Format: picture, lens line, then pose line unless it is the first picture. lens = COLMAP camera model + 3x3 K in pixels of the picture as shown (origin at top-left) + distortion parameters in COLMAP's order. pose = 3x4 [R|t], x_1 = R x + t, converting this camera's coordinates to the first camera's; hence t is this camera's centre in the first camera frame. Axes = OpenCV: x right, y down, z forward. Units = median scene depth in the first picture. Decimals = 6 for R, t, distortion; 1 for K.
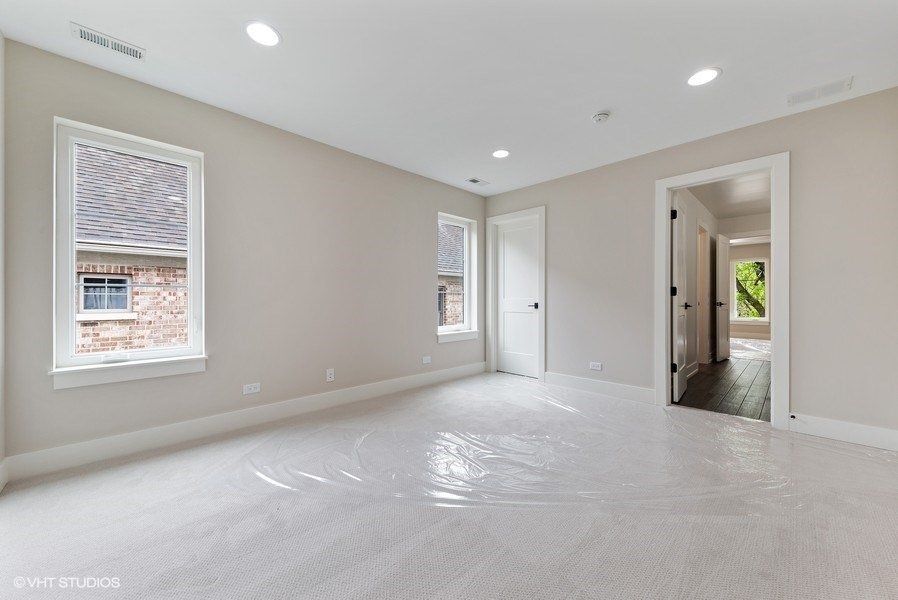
lens RADIAL K [[319.9, 0, 443.8], [0, 319.9, 298.8], [0, 0, 1]] dist [-0.000490, -0.000165]
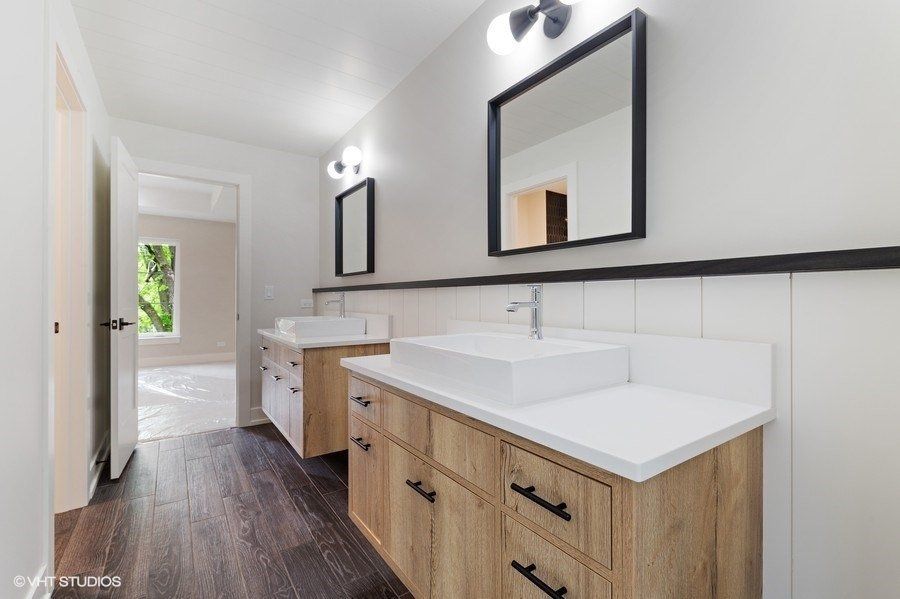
lens RADIAL K [[406.2, 0, 450.0], [0, 406.2, 299.5], [0, 0, 1]] dist [-0.001642, -0.000102]
pose [[0.141120, -0.000428, 0.989992, 0.442868], [-0.001371, 0.999999, 0.000627, -0.012782], [-0.989991, -0.001446, 0.141120, 0.544047]]
